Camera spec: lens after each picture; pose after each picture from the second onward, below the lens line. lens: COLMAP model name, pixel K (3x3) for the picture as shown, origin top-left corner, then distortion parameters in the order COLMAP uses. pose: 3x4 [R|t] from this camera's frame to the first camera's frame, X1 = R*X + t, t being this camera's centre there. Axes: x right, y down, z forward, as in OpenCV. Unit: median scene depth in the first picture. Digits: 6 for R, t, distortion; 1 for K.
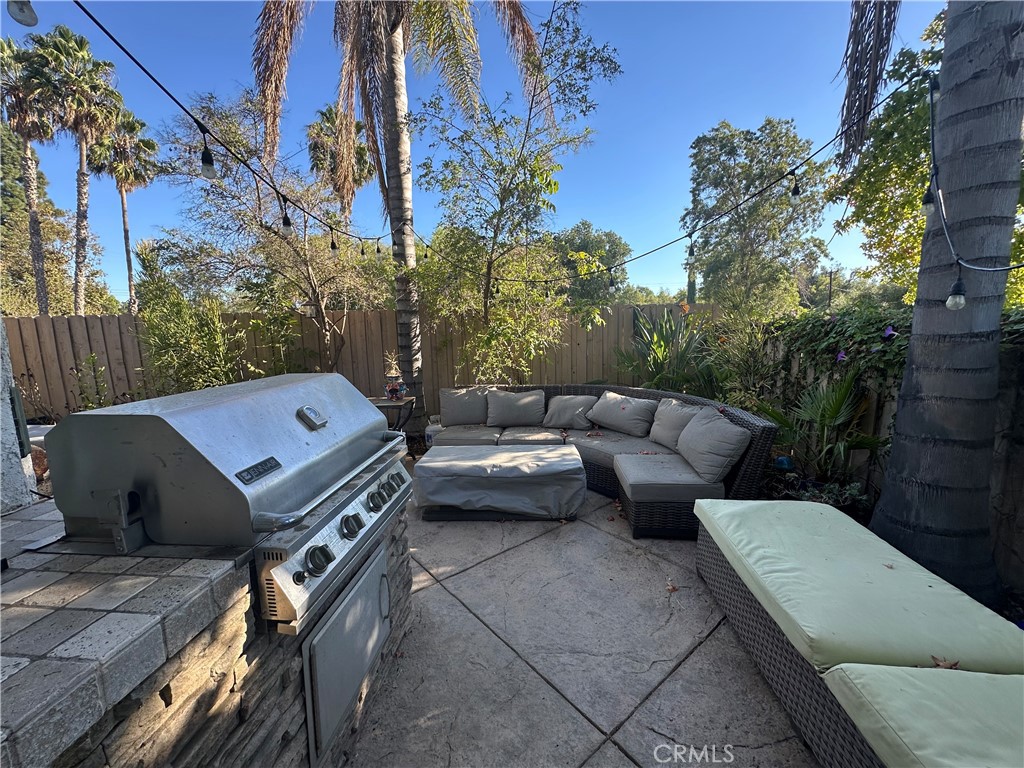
lens RADIAL K [[409.7, 0, 512.0], [0, 409.7, 384.0], [0, 0, 1]] dist [-0.001515, -0.000075]
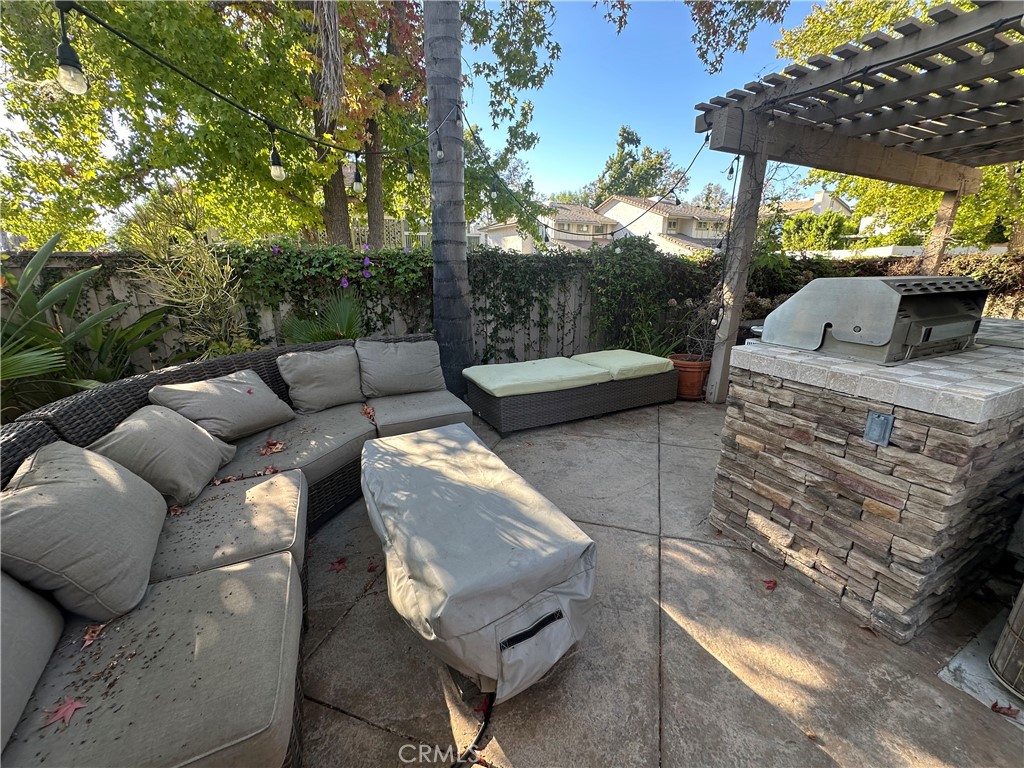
lens RADIAL K [[409.7, 0, 512.0], [0, 409.7, 384.0], [0, 0, 1]] dist [-0.001515, -0.000075]
pose [[-0.514170, -0.218456, 0.829401, -0.303994], [0.135935, 0.934041, 0.330287, -0.072753], [-0.846847, 0.282569, -0.450560, 0.721797]]
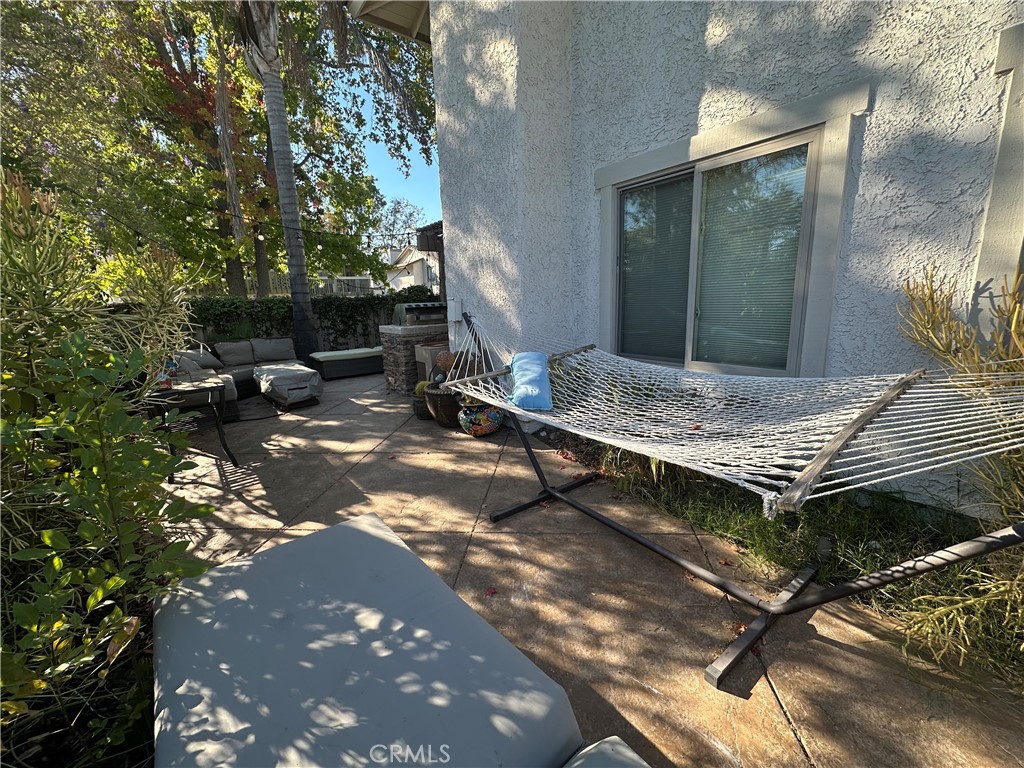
lens RADIAL K [[410.6, 0, 512.0], [0, 410.6, 384.0], [0, 0, 1]] dist [-0.006825, 0.000020]
pose [[-0.679120, -0.107053, 0.726179, -1.231072], [0.150258, 0.948083, 0.280286, -0.070949], [-0.718483, 0.299462, -0.627777, 0.895594]]
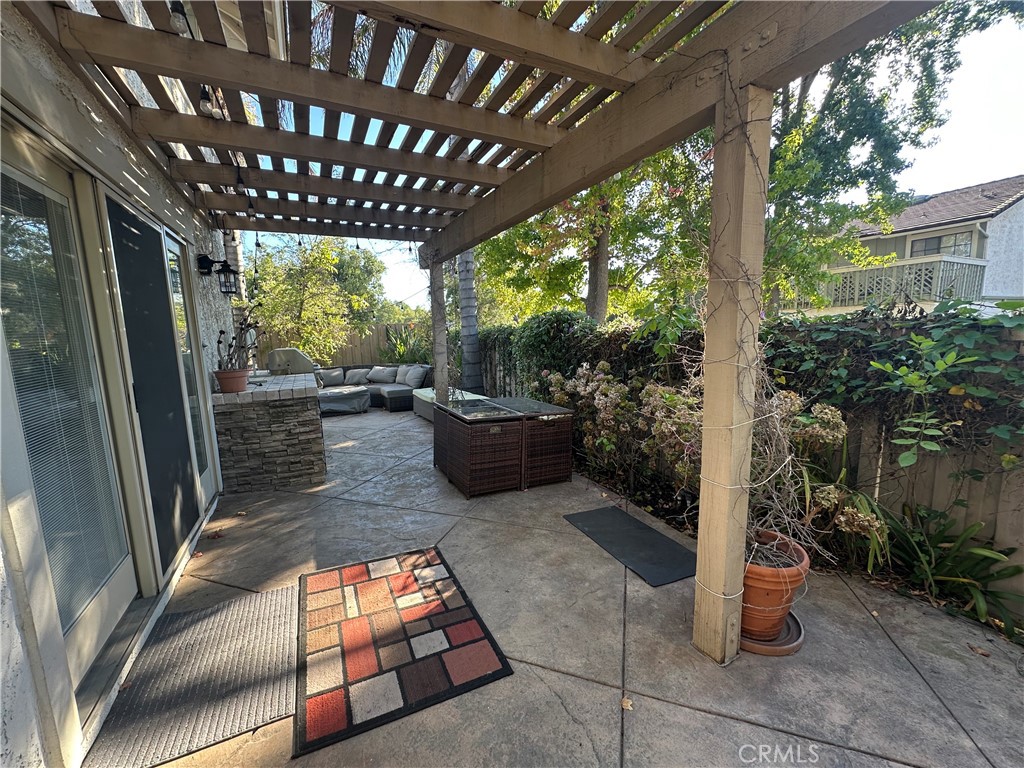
lens RADIAL K [[409.7, 0, 512.0], [0, 409.7, 384.0], [0, 0, 1]] dist [-0.001515, -0.000075]
pose [[0.846555, -0.070340, 0.527633, -0.236283], [0.086806, 0.996204, -0.006468, 0.151229], [-0.525176, 0.051277, 0.849448, -0.940808]]
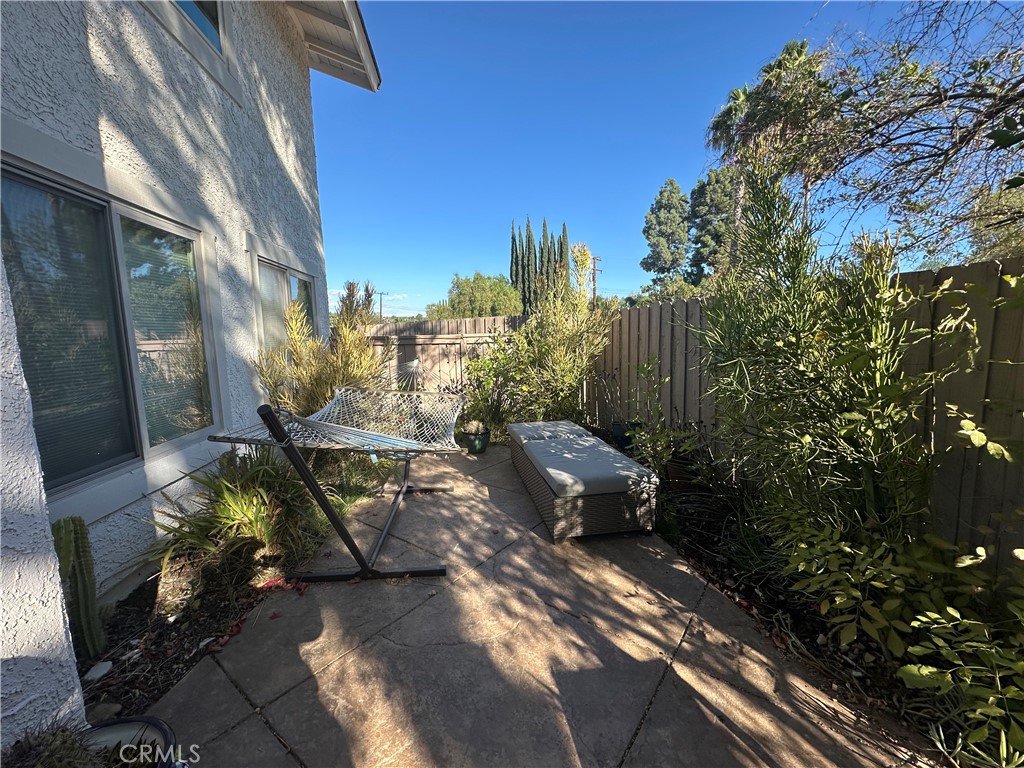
lens RADIAL K [[409.7, 0, 512.0], [0, 409.7, 384.0], [0, 0, 1]] dist [-0.001515, -0.000075]
pose [[0.215828, 0.132639, -0.967381, -0.427879], [-0.119121, 0.986907, 0.108740, -0.067904], [0.969138, 0.091767, 0.228802, 0.602103]]
